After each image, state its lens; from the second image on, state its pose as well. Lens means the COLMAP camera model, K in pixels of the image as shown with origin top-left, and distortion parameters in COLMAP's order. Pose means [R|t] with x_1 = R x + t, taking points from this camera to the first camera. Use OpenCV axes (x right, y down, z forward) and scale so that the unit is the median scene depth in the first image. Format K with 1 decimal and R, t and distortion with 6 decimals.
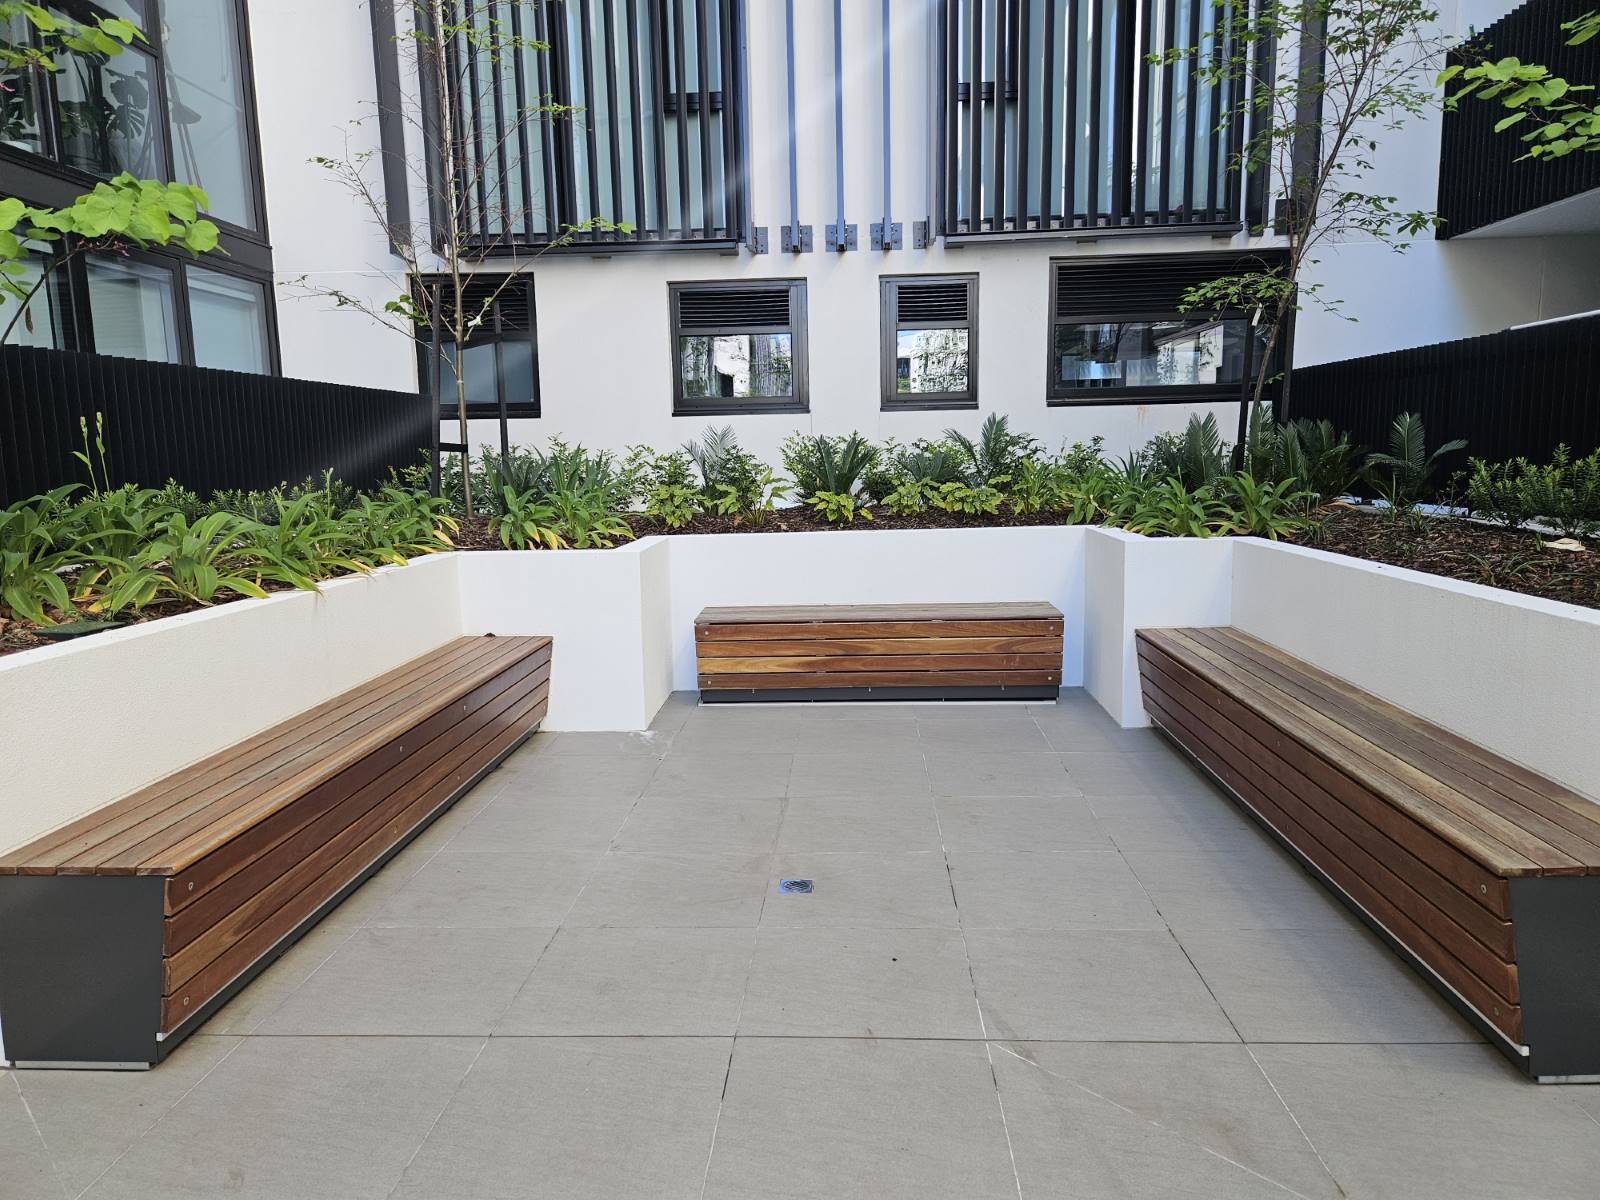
lens RADIAL K [[1066.0, 0, 800.0], [0, 1066.0, 600.0], [0, 0, 1]] dist [0.072524, -0.050078]
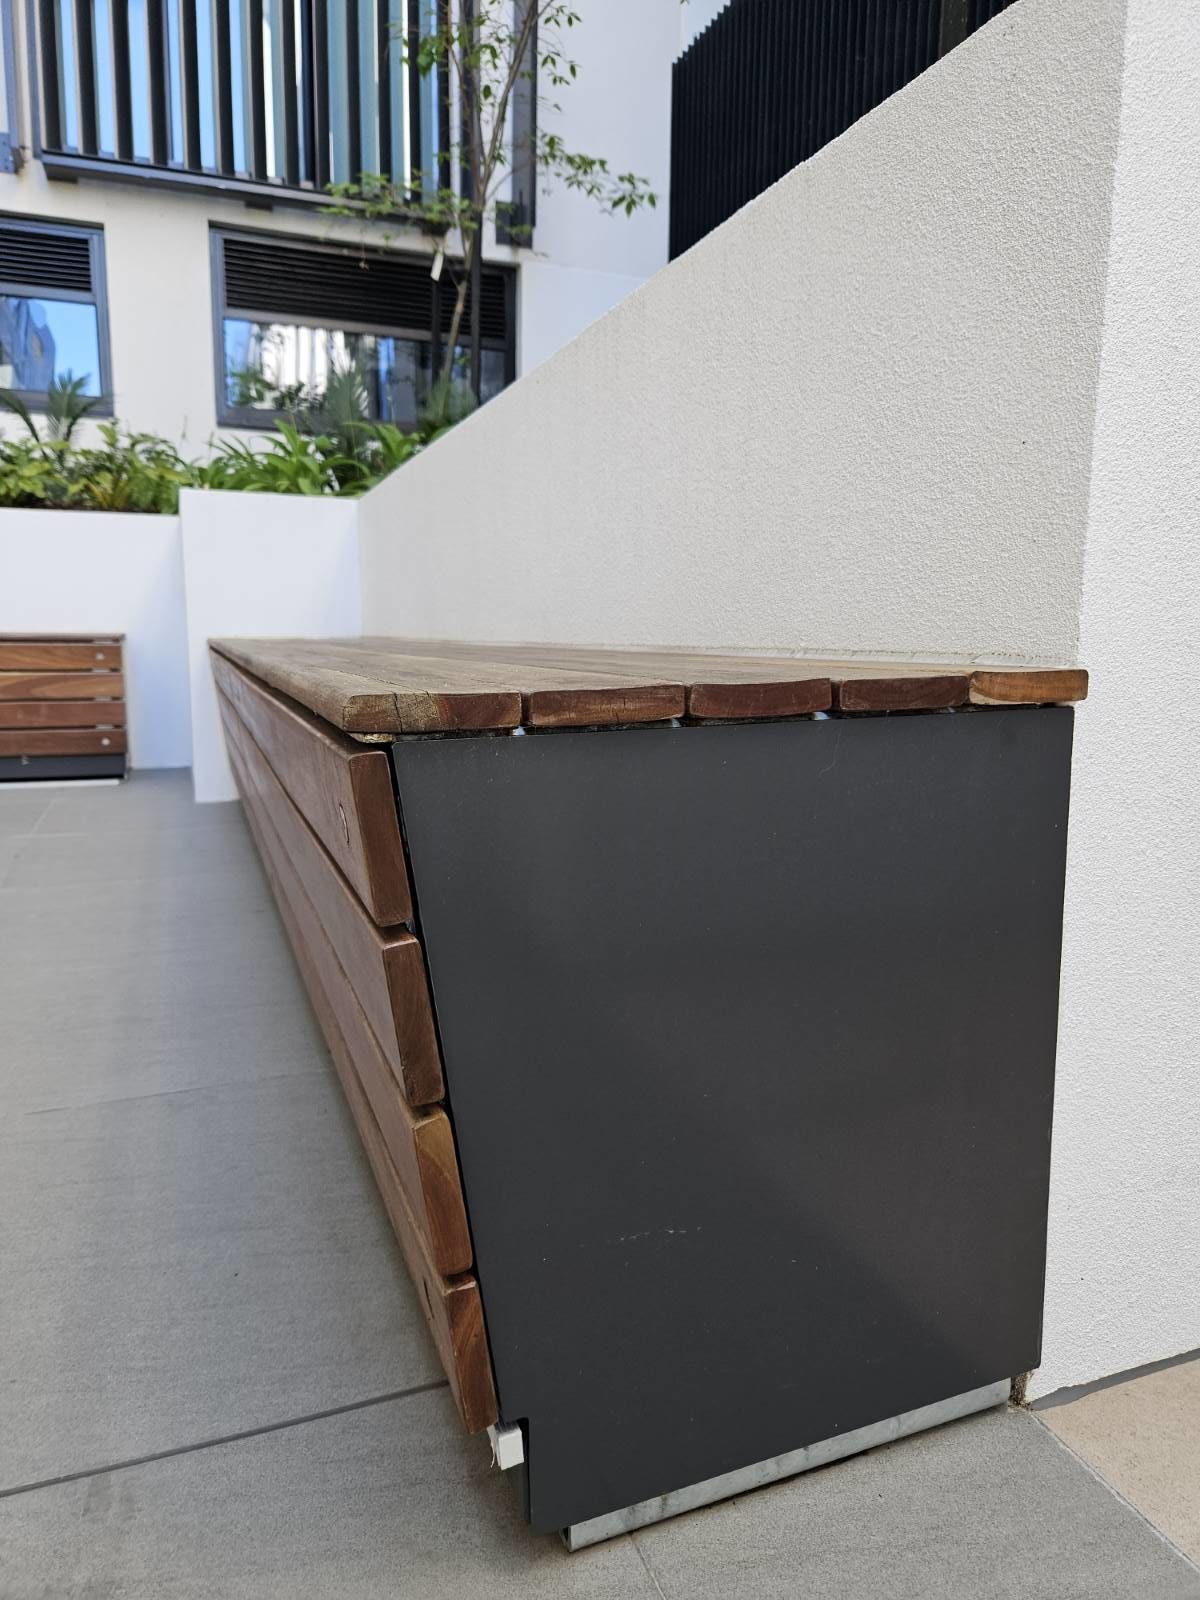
lens RADIAL K [[1066.0, 0, 600.0], [0, 1066.0, 800.0], [0, 0, 1]] dist [0.072524, -0.050078]
pose [[0.916229, -0.030115, 0.399522, 0.229425], [0.029168, 0.999539, 0.008450, 0.102690], [-0.399592, 0.003911, 0.916685, 0.298353]]
